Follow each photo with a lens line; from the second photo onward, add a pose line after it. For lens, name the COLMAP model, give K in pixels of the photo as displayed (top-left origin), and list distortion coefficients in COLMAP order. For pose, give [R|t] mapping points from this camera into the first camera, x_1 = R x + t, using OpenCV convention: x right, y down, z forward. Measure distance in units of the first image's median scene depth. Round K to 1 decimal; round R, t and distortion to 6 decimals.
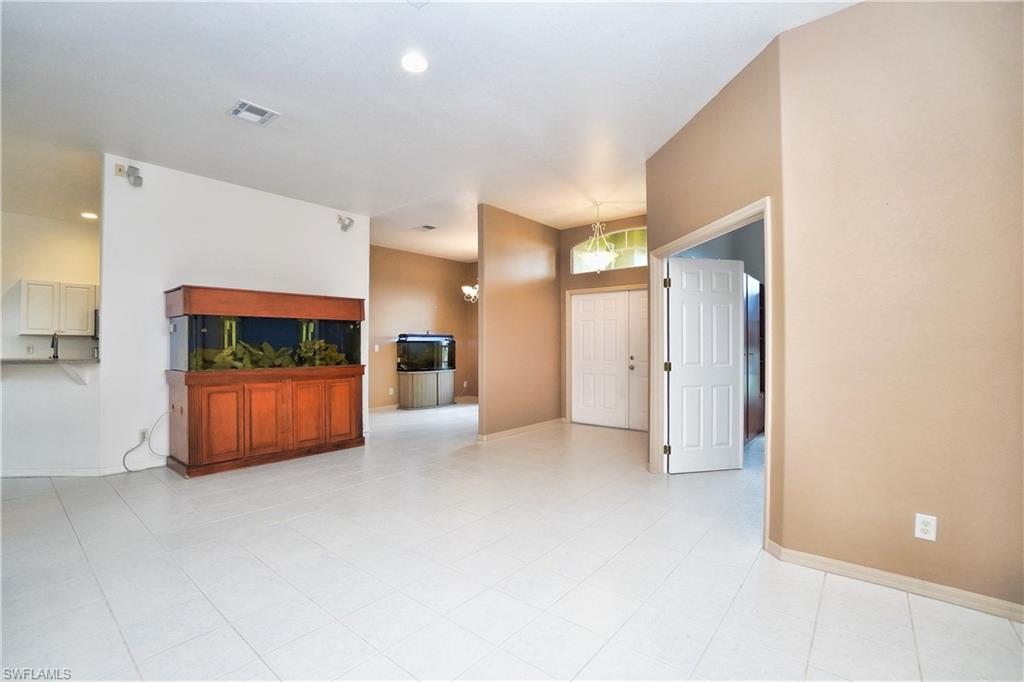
lens RADIAL K [[452.2, 0, 504.7], [0, 452.2, 343.0], [0, 0, 1]] dist [-0.067095, 0.024325]
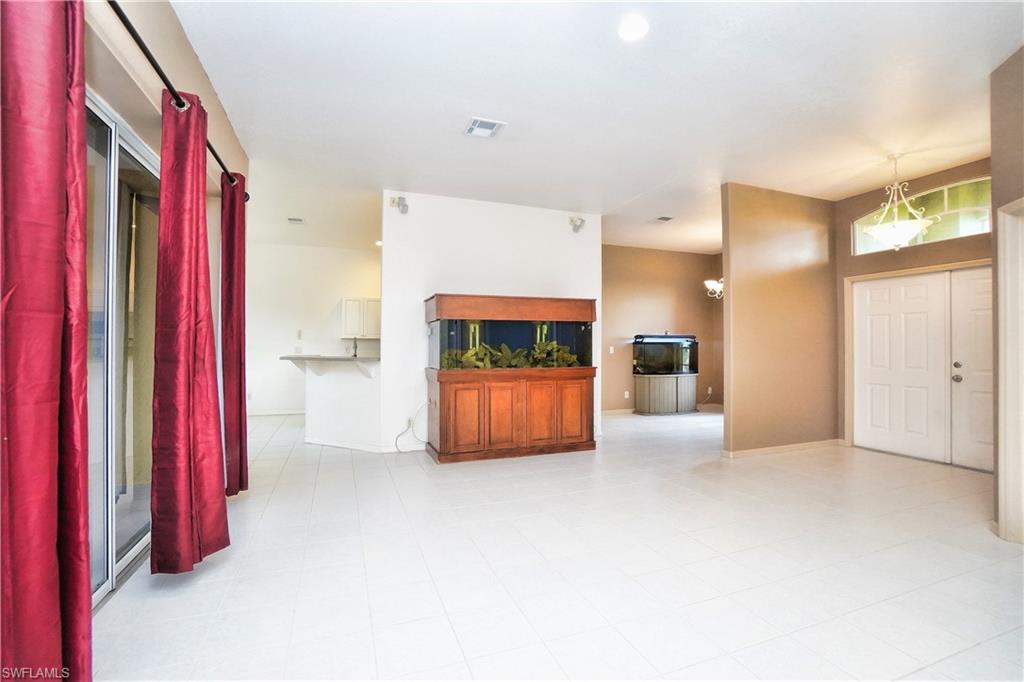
lens RADIAL K [[452.2, 0, 504.7], [0, 452.2, 343.0], [0, 0, 1]] dist [-0.067095, 0.024325]
pose [[0.866088, -0.002334, -0.499886, 0.003773], [0.000728, 0.999994, -0.003408, 0.000010], [0.499891, 0.002588, 0.866085, 0.043147]]
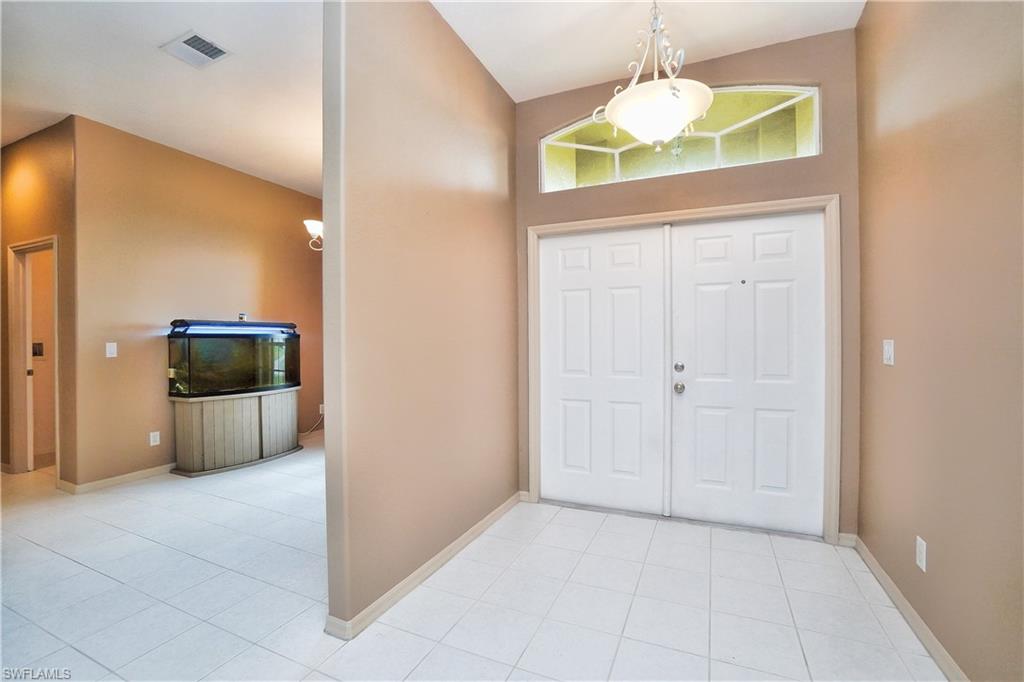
lens RADIAL K [[452.2, 0, 504.7], [0, 452.2, 343.0], [0, 0, 1]] dist [-0.067095, 0.024325]
pose [[0.965345, -0.006434, 0.260898, -0.014193], [0.003838, 0.999938, 0.010459, 0.001863], [-0.260950, -0.009095, 0.965310, 0.547727]]
